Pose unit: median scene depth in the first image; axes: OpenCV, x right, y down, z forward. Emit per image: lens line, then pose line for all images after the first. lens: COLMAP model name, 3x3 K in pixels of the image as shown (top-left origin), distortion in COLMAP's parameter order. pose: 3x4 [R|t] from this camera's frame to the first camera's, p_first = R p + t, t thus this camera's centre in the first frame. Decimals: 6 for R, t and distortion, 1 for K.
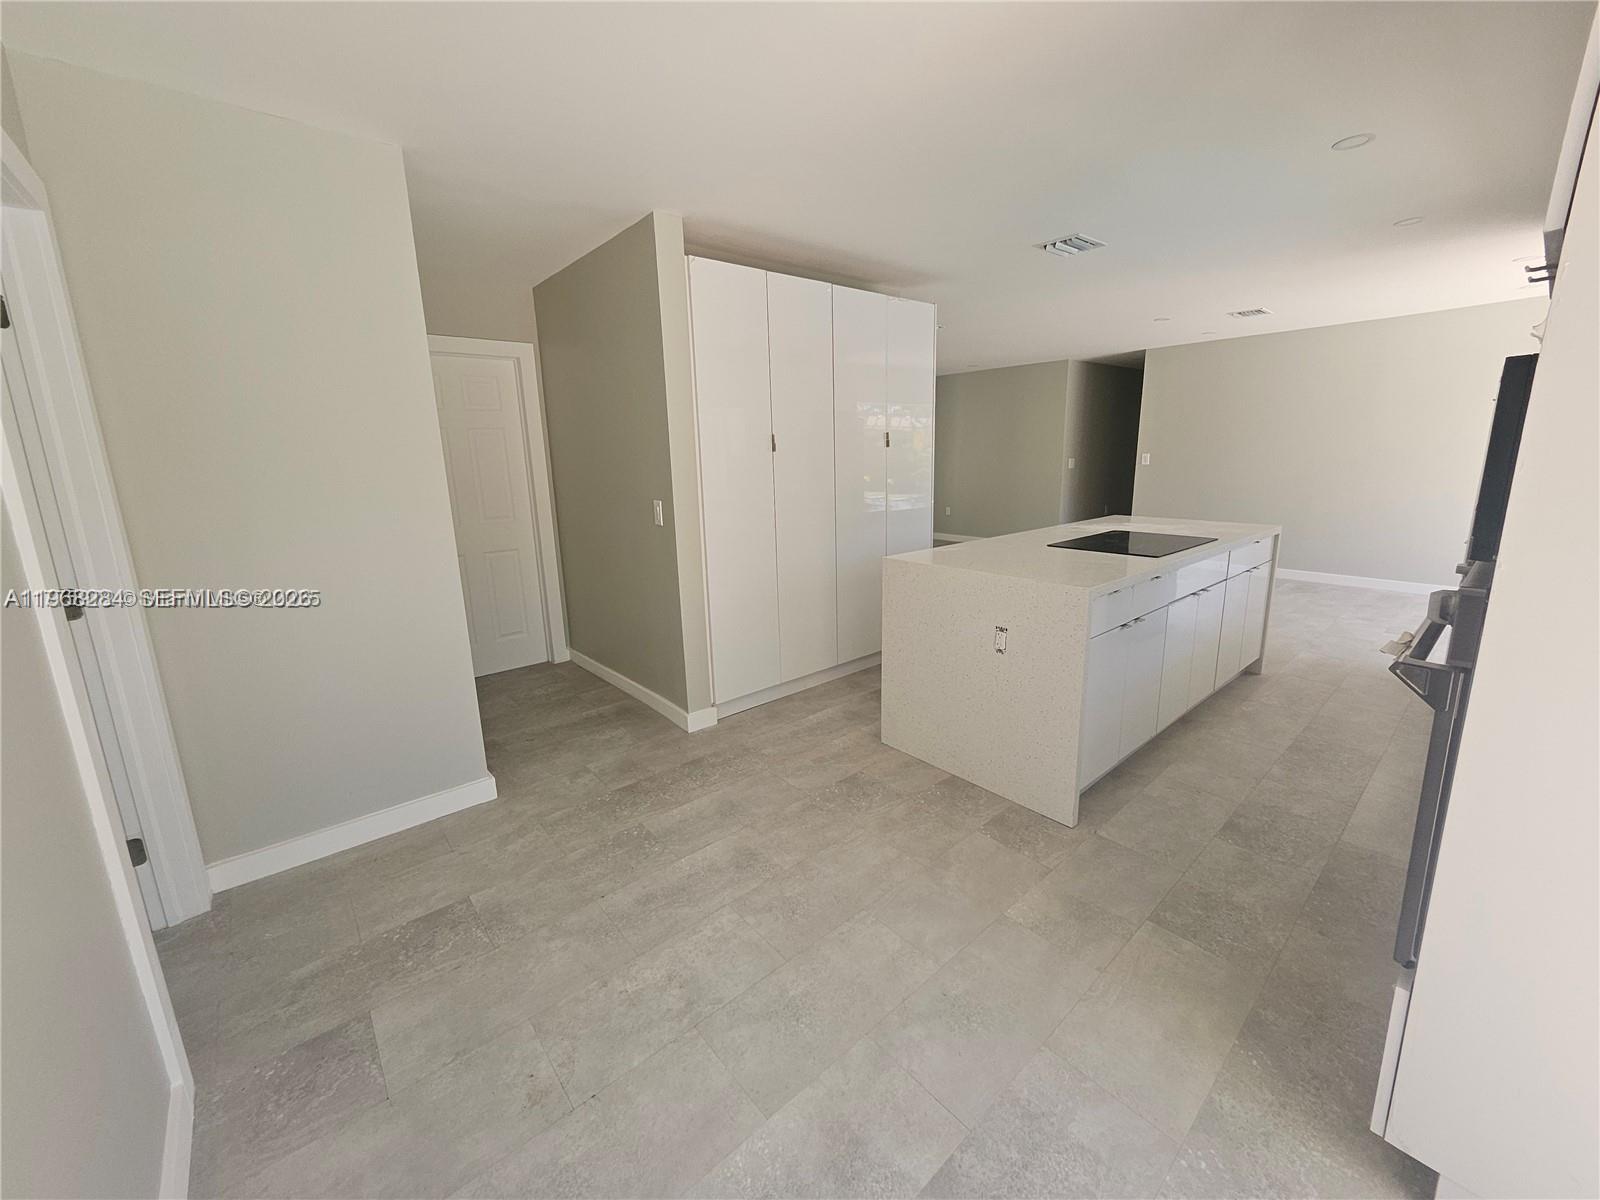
lens RADIAL K [[638.5, 0, 801.6], [0, 638.5, 584.1], [0, 0, 1]] dist [0.000038, -0.000111]
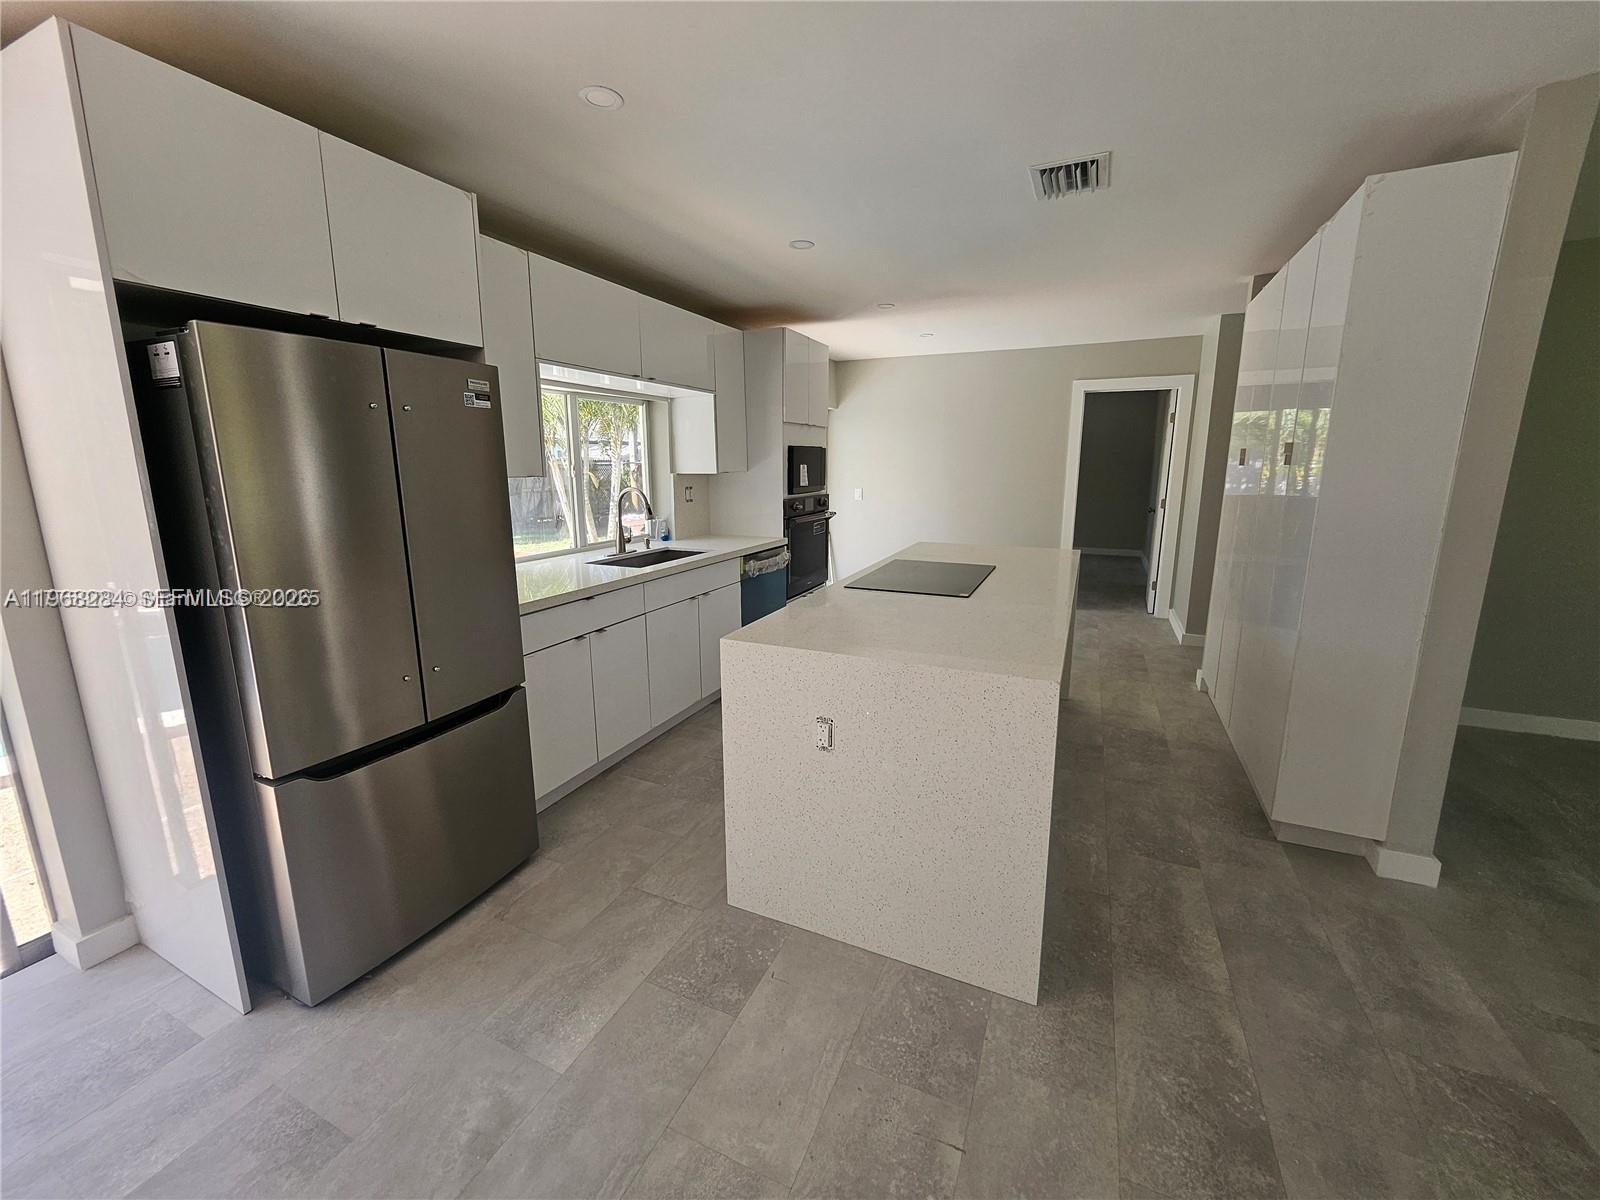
lens RADIAL K [[638.5, 0, 801.6], [0, 638.5, 584.1], [0, 0, 1]] dist [0.000038, -0.000111]
pose [[-0.910302, 0.105056, -0.400392, 1.133237], [-0.059186, 0.924288, 0.377079, -0.425214], [0.409692, 0.366953, -0.835163, 1.815475]]
